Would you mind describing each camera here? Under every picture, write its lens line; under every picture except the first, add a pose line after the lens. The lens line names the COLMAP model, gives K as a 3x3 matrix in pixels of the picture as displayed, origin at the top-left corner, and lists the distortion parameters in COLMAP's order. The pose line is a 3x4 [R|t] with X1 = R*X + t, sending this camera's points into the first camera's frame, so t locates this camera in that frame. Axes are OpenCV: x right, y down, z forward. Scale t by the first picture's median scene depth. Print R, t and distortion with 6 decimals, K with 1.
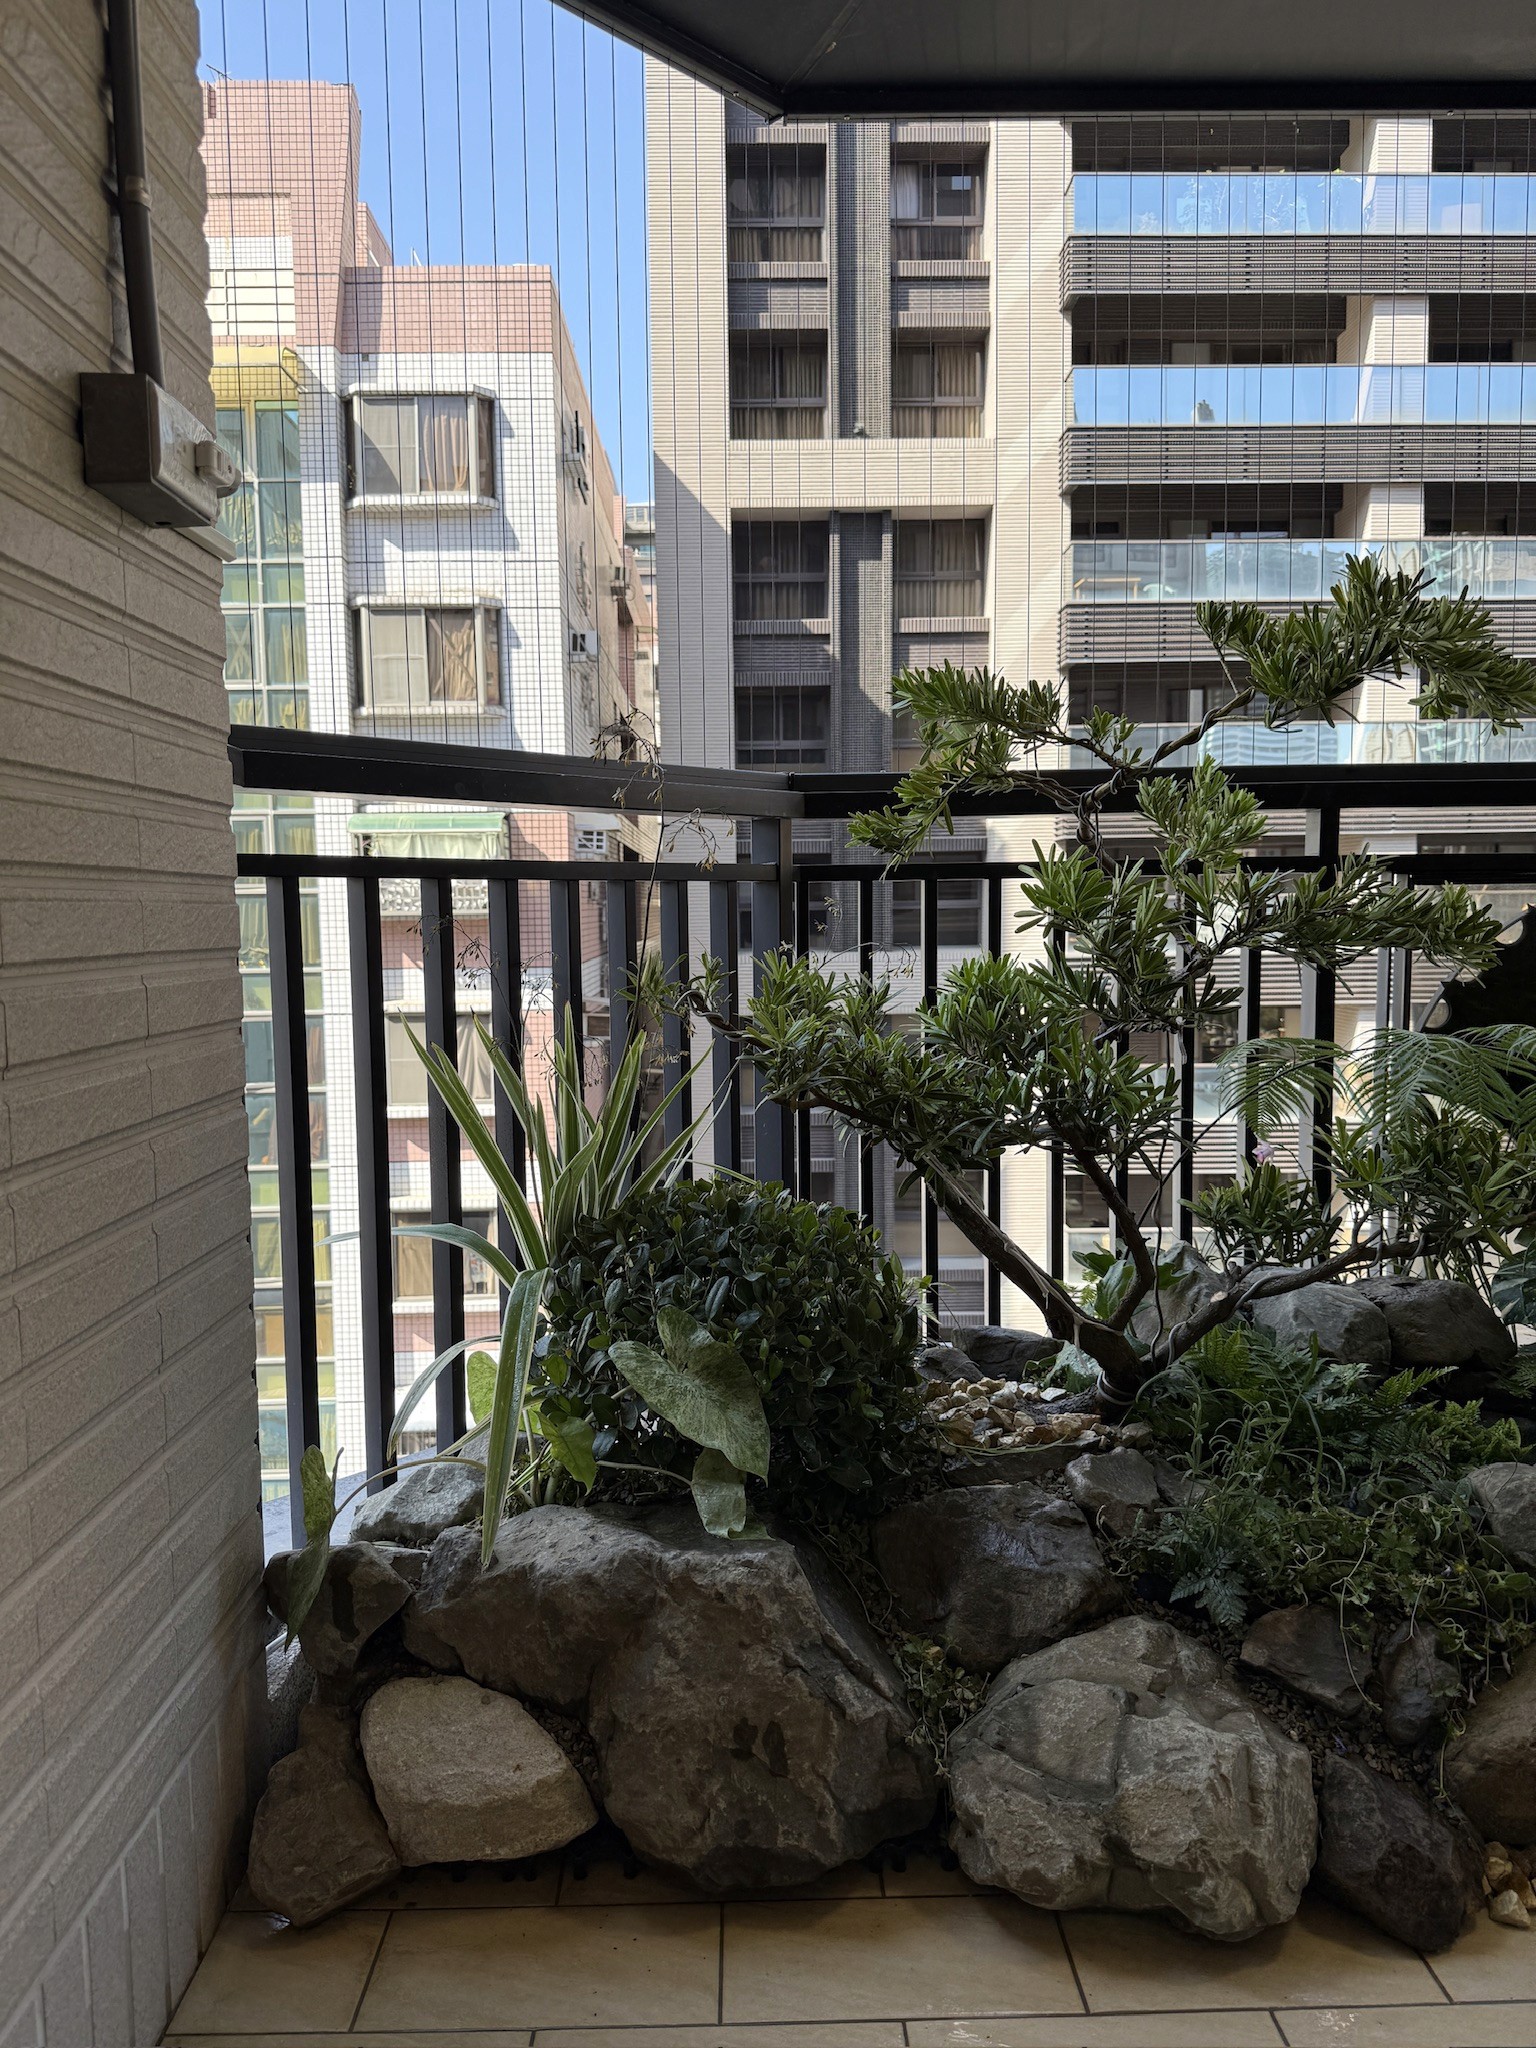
lens RADIAL K [[1465.3, 0, 750.5], [0, 1465.3, 1017.0], [0, 0, 1]] dist [0.024623, -0.040465]
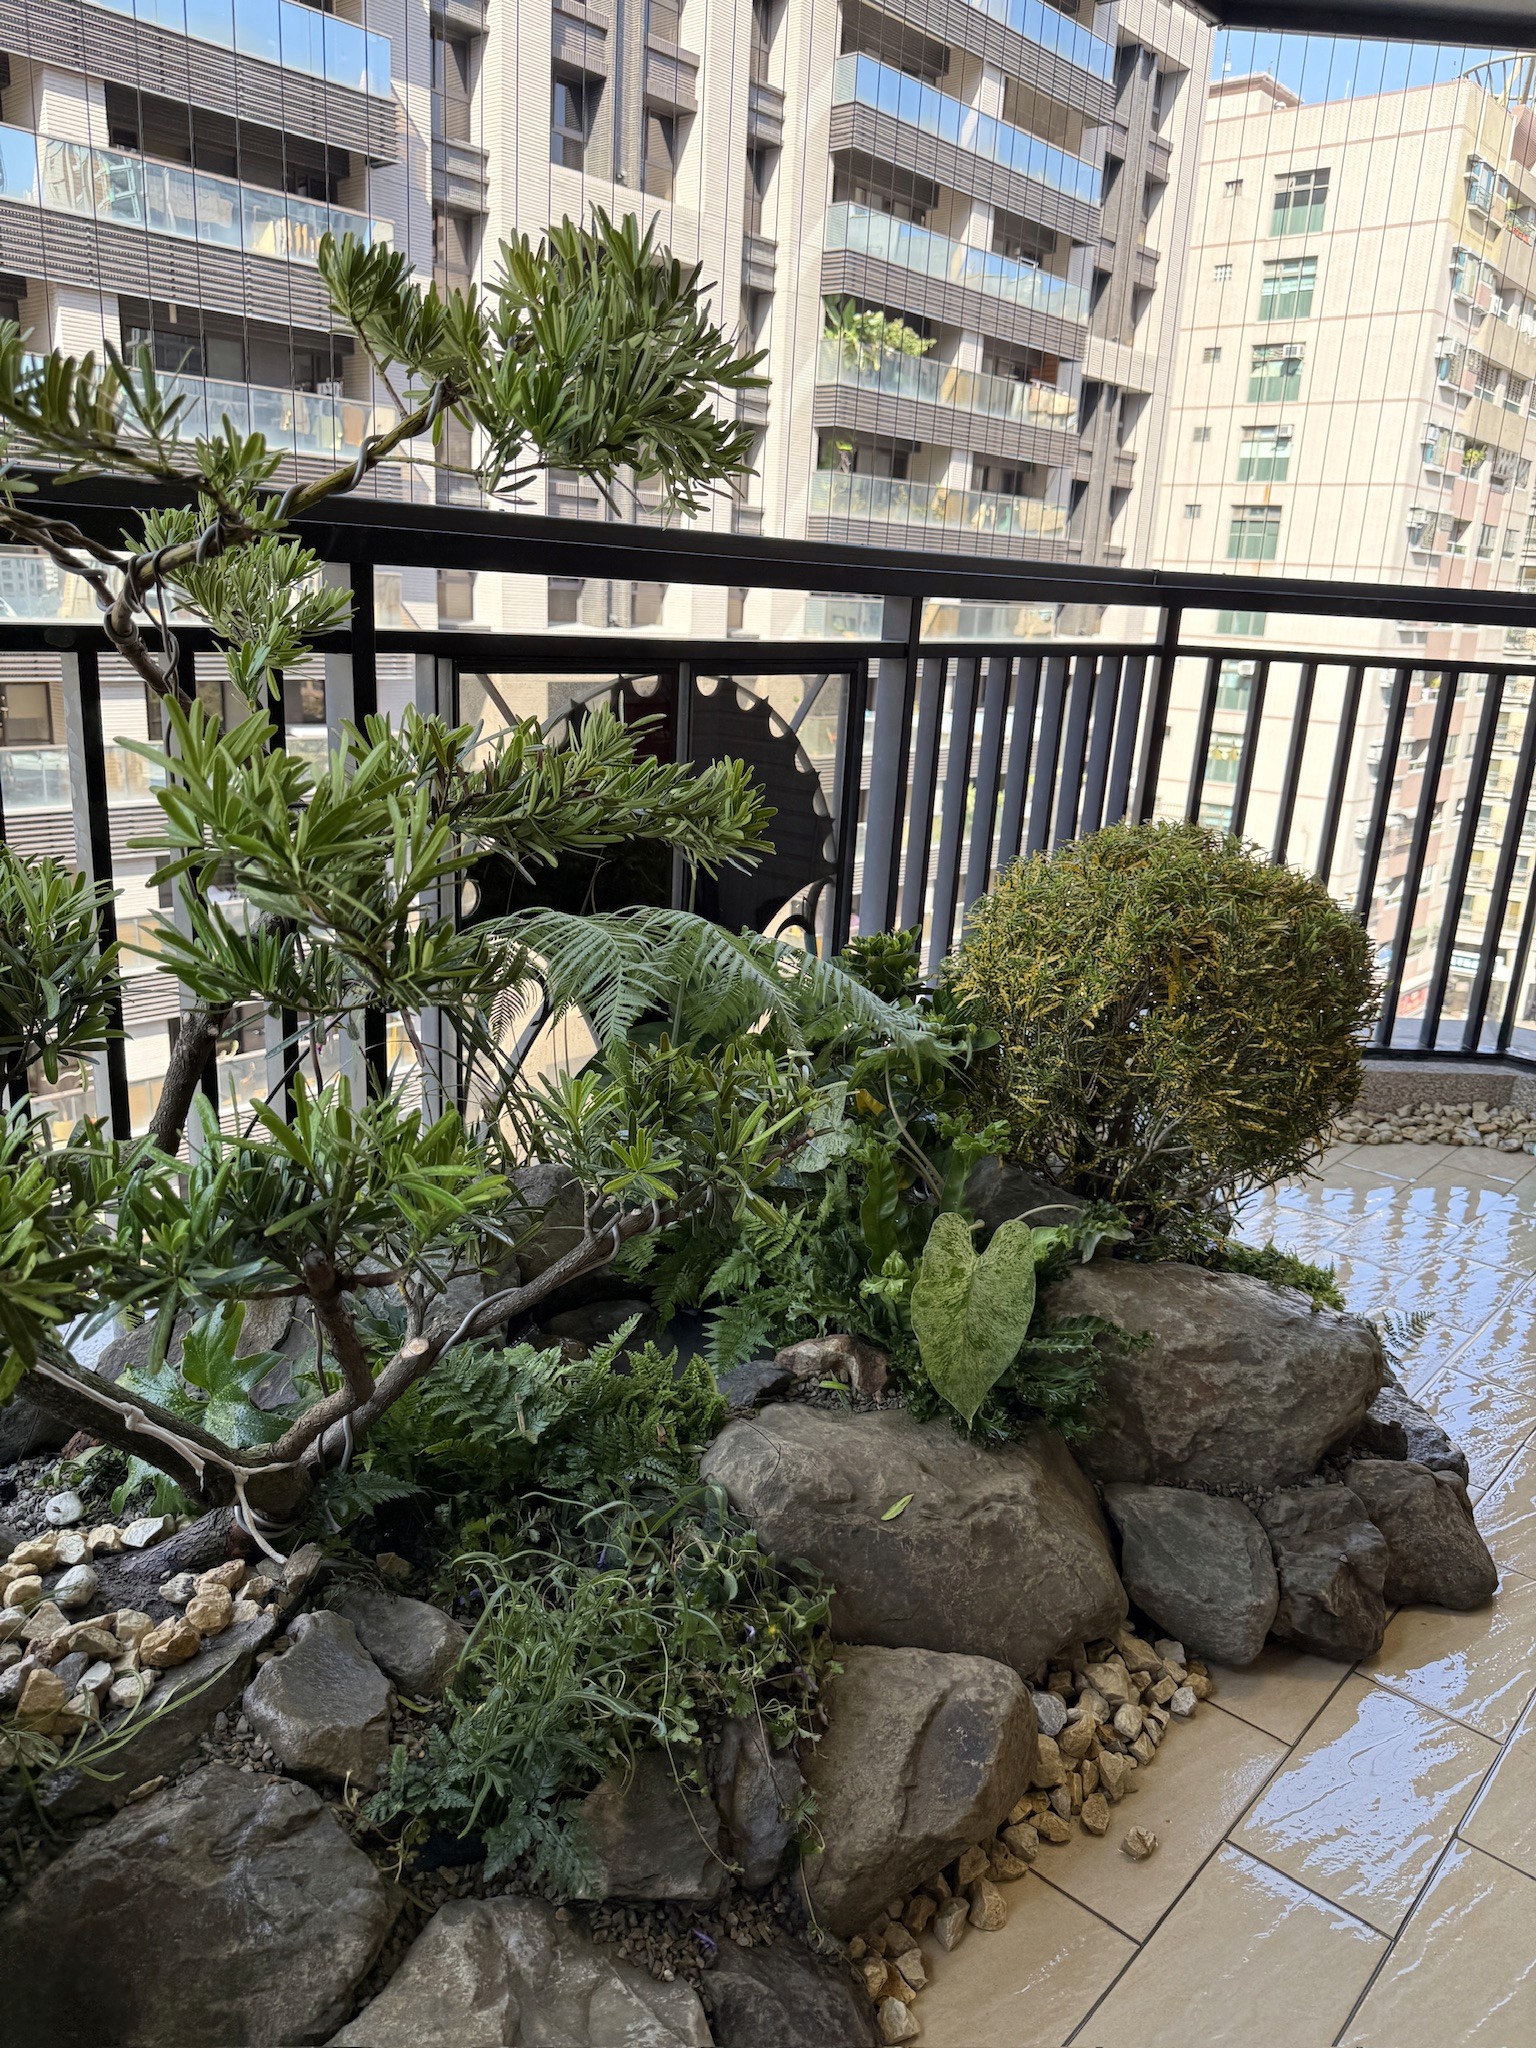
lens RADIAL K [[1465.3, 0, 784.5], [0, 1465.3, 1025.5], [0, 0, 1]] dist [0.024623, -0.040465]
pose [[0.669506, -0.164283, 0.724412, -0.032593], [-0.003696, 0.974488, 0.224411, -0.100390], [-0.742798, -0.152922, 0.651818, 0.406548]]
